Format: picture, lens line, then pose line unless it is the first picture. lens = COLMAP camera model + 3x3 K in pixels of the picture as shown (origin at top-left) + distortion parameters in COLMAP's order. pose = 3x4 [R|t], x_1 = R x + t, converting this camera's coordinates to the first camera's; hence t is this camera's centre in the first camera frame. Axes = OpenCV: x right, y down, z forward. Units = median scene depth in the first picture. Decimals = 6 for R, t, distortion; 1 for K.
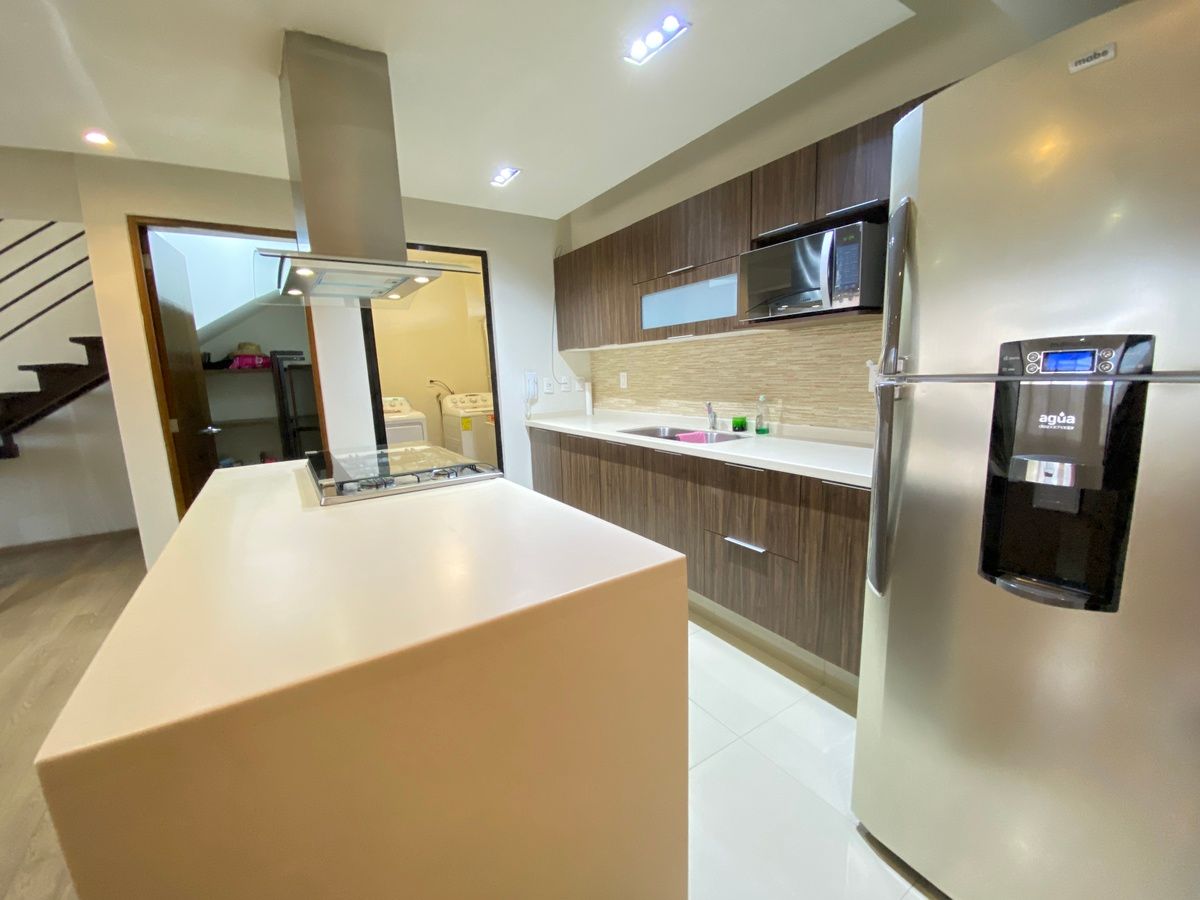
lens RADIAL K [[487.9, 0, 600.0], [0, 487.9, 450.0], [0, 0, 1]] dist [-0.025960, -0.000377]
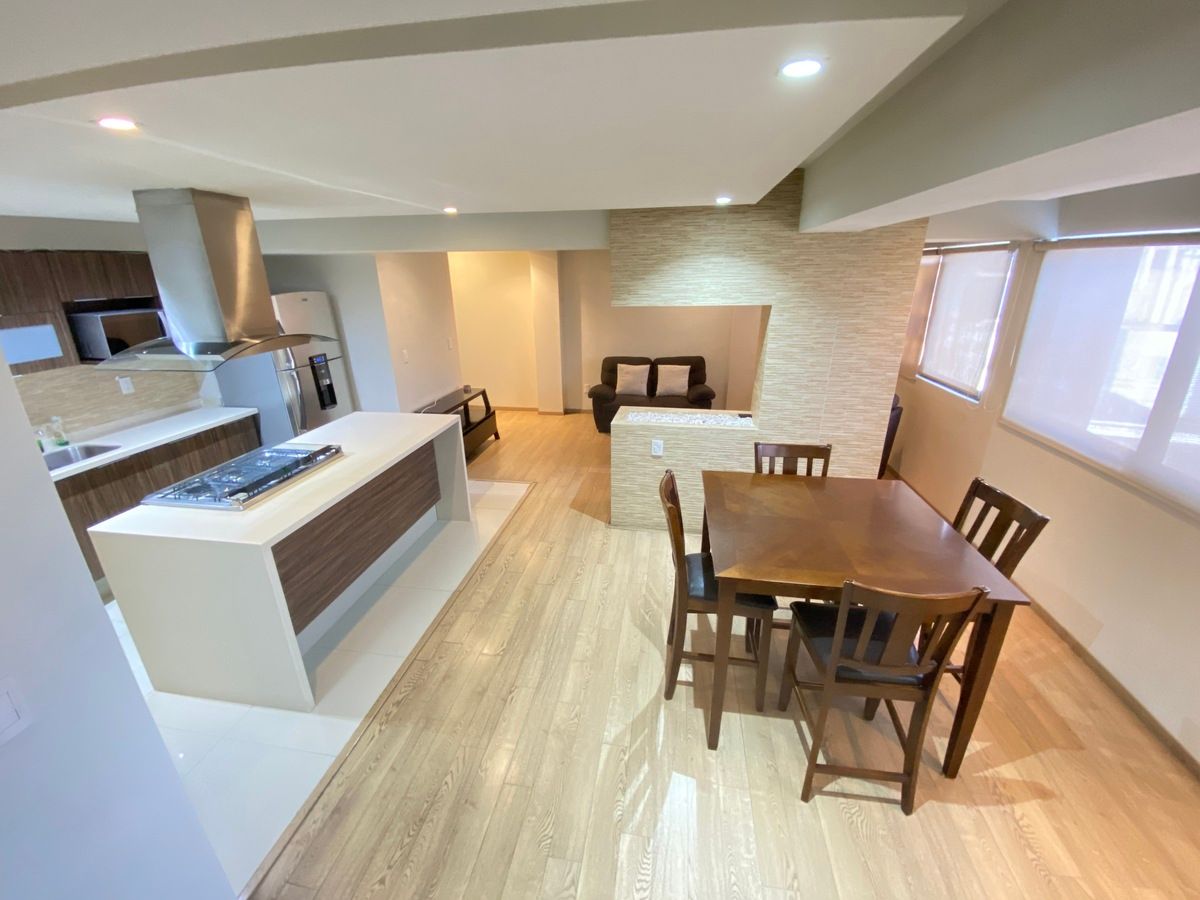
lens RADIAL K [[487.9, 0, 600.0], [0, 487.9, 450.0], [0, 0, 1]] dist [-0.025960, -0.000377]
pose [[-0.753151, -0.183711, 0.631675, -1.569850], [0.138201, 0.894602, 0.424957, -0.368978], [-0.643167, 0.407355, -0.648381, 0.945810]]
